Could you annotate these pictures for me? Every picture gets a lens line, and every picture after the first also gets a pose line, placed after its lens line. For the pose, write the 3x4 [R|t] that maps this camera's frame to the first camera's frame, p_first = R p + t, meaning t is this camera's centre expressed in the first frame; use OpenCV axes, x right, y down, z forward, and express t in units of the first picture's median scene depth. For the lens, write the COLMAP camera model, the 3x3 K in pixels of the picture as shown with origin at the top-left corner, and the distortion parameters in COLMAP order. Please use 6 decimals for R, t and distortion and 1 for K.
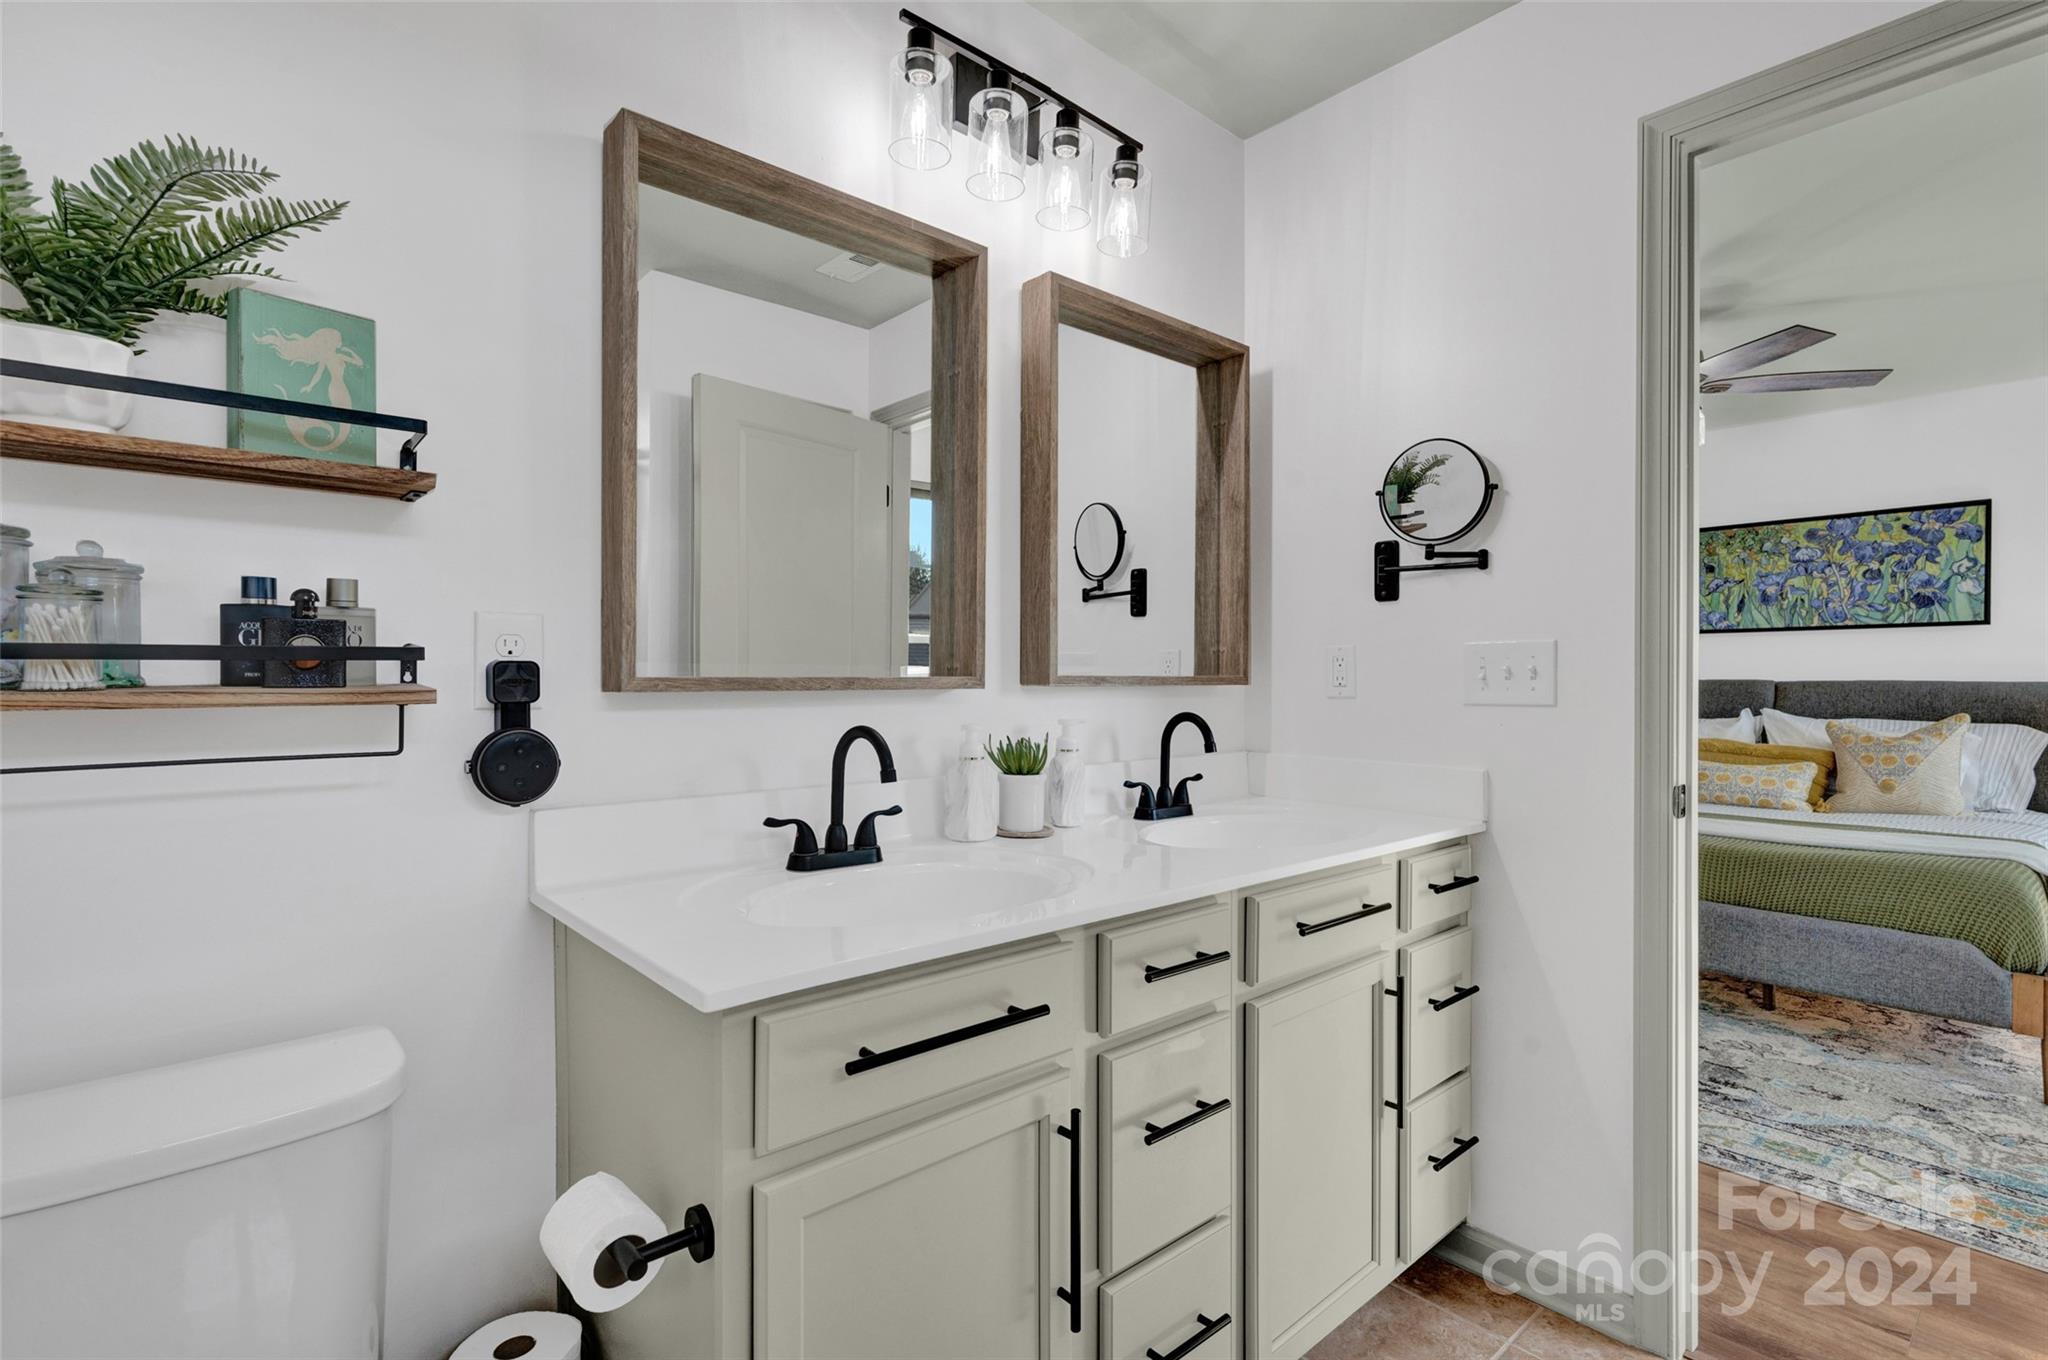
lens RADIAL K [[953.2, 0, 1024.0], [0, 953.2, 680.0], [0, 0, 1]] dist [0.002798, 0.000043]
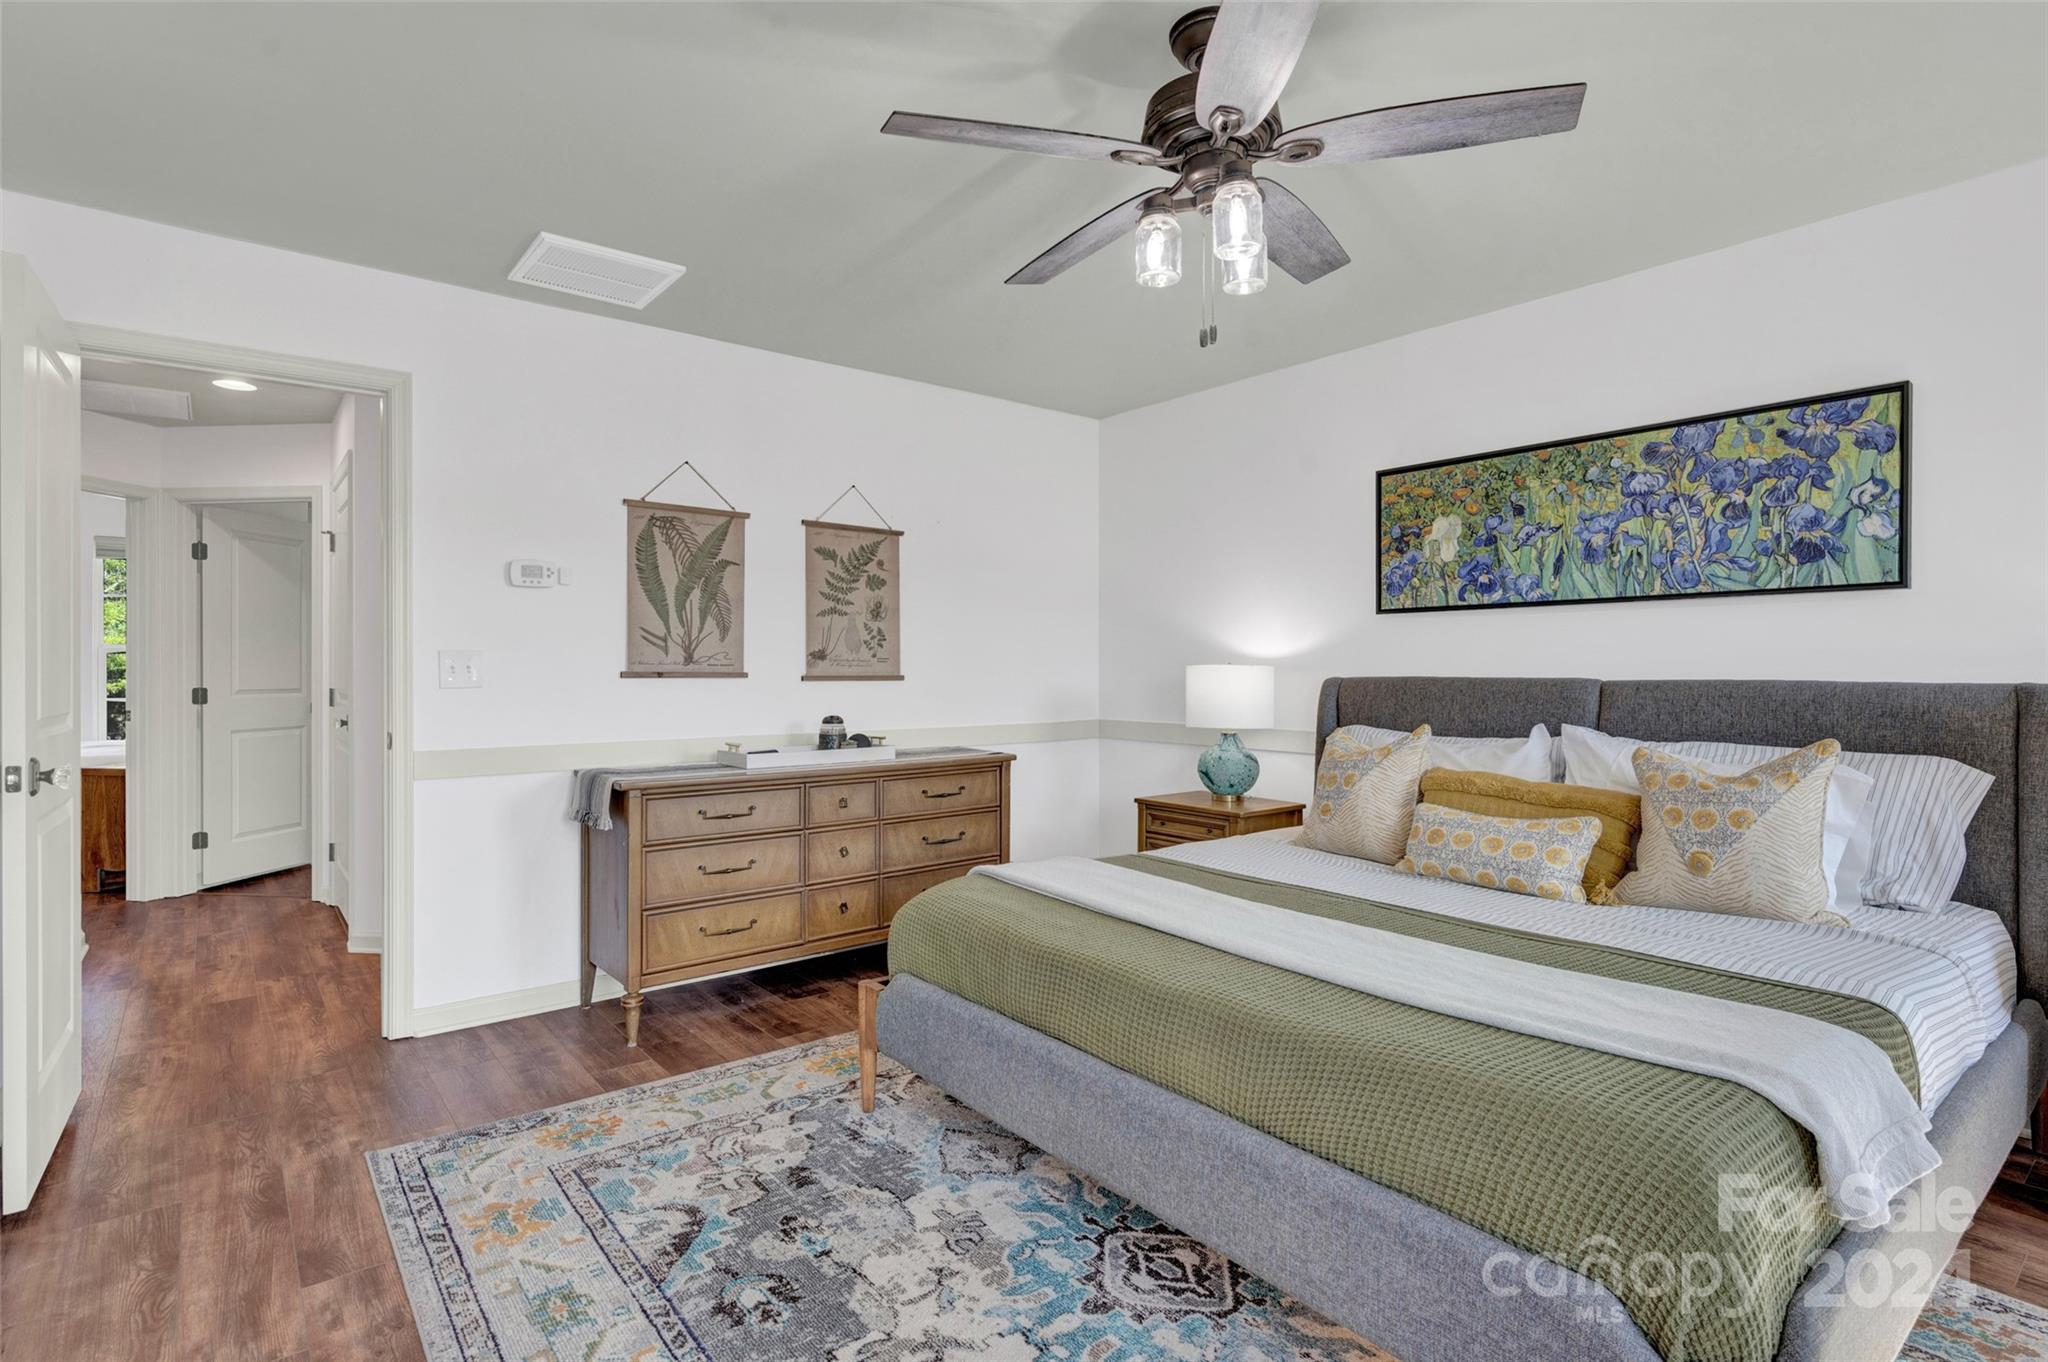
lens RADIAL K [[1014.1, 0, 1020.0], [0, 1014.1, 663.3], [0, 0, 1]] dist [0.001403, 0.000424]
pose [[0.999141, -0.001898, -0.041408, 0.757931], [0.001575, 0.999968, -0.007830, -0.010106], [0.041421, 0.007758, 0.999112, 0.534223]]
